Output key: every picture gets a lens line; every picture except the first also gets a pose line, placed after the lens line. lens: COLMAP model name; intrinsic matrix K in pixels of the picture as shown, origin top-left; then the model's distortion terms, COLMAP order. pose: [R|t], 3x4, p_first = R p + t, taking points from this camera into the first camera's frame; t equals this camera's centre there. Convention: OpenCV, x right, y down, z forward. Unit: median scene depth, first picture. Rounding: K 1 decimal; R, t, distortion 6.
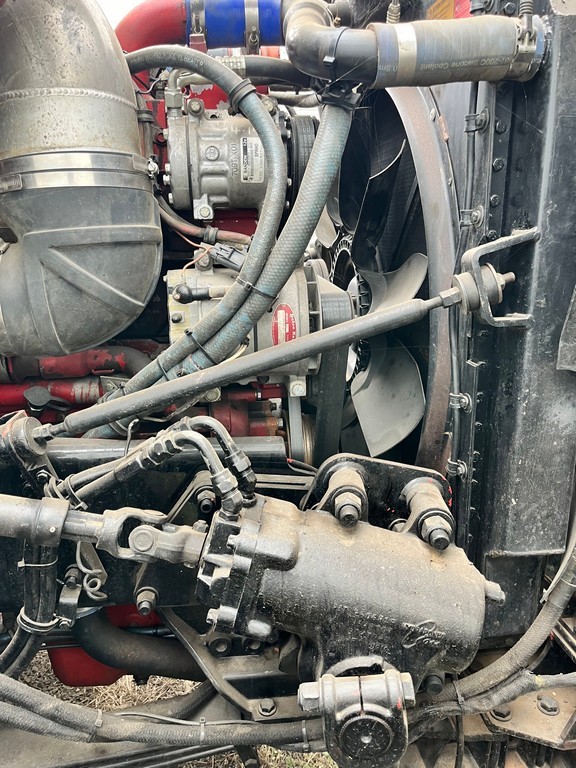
lens RADIAL K [[582.7, 0, 290.5], [0, 582.7, 379.5], [0, 0, 1]] dist [0.045253, -0.073191]
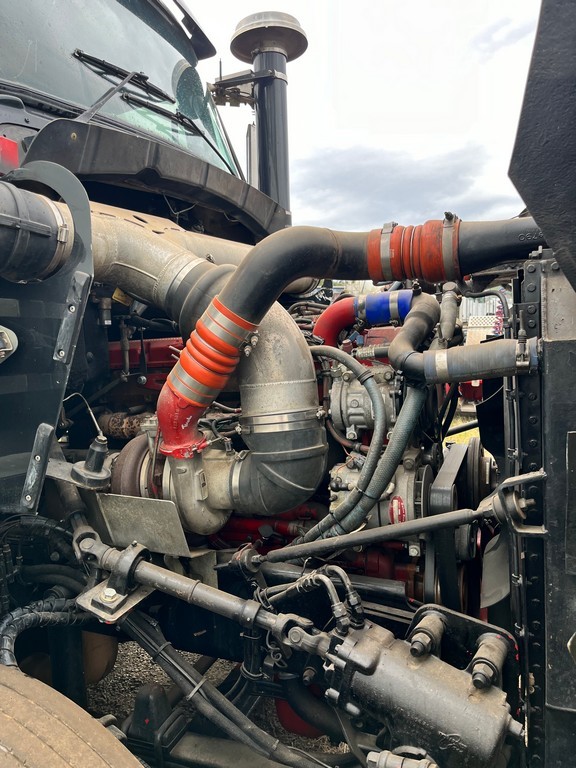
lens RADIAL K [[577.9, 0, 288.0], [0, 577.9, 384.0], [0, 0, 1]] dist [0.064067, -0.087596]
pose [[0.869116, 0.004095, -0.494590, 0.539664], [-0.070599, 0.990754, -0.115856, -0.243784], [0.489543, 0.135610, 0.861370, -0.552110]]
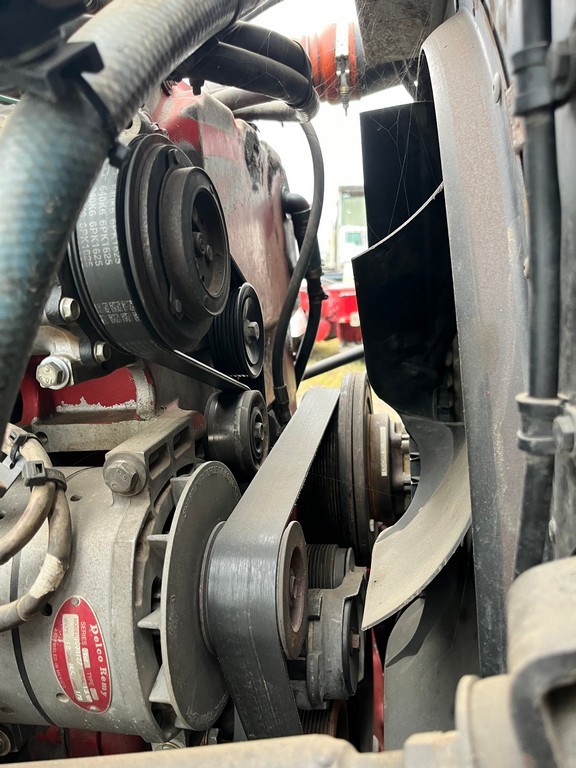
lens RADIAL K [[577.9, 0, 288.0], [0, 577.9, 384.0], [0, 0, 1]] dist [0.064067, -0.087596]
pose [[0.948278, -0.004198, -0.317413, 0.279533], [-0.009199, 0.999129, -0.040697, -0.286098], [0.317307, 0.041512, 0.947414, 0.713474]]
